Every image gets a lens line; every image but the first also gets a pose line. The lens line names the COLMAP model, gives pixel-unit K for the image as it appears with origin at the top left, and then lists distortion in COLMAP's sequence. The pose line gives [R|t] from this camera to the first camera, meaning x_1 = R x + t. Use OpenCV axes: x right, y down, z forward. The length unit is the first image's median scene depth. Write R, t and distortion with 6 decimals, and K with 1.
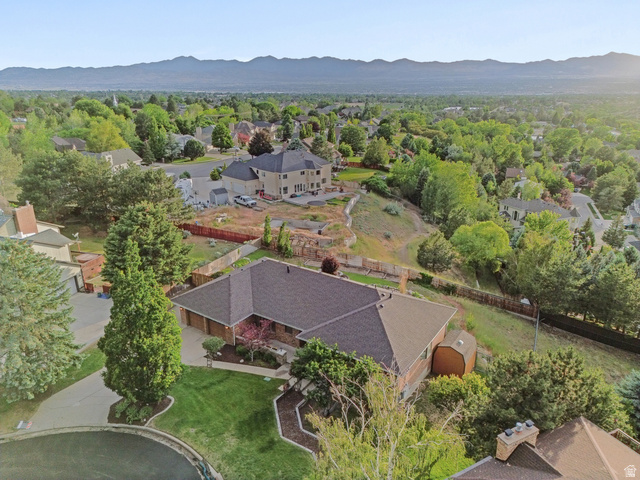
lens RADIAL K [[447.8, 0, 320.0], [0, 447.8, 240.0], [0, 0, 1]] dist [0.079439, -0.069566]
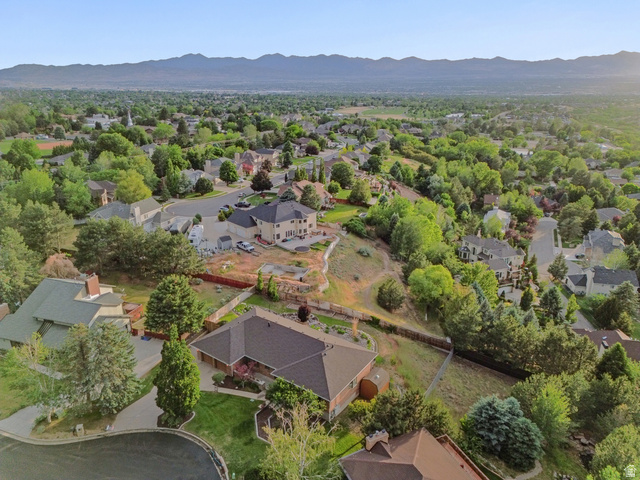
lens RADIAL K [[447.8, 0, 320.0], [0, 447.8, 240.0], [0, 0, 1]] dist [0.079439, -0.069566]
pose [[0.999861, 0.008891, -0.014069, 0.068458], [-0.008817, 0.999947, 0.005319, -0.130904], [0.014116, -0.005194, 0.999887, -0.289411]]
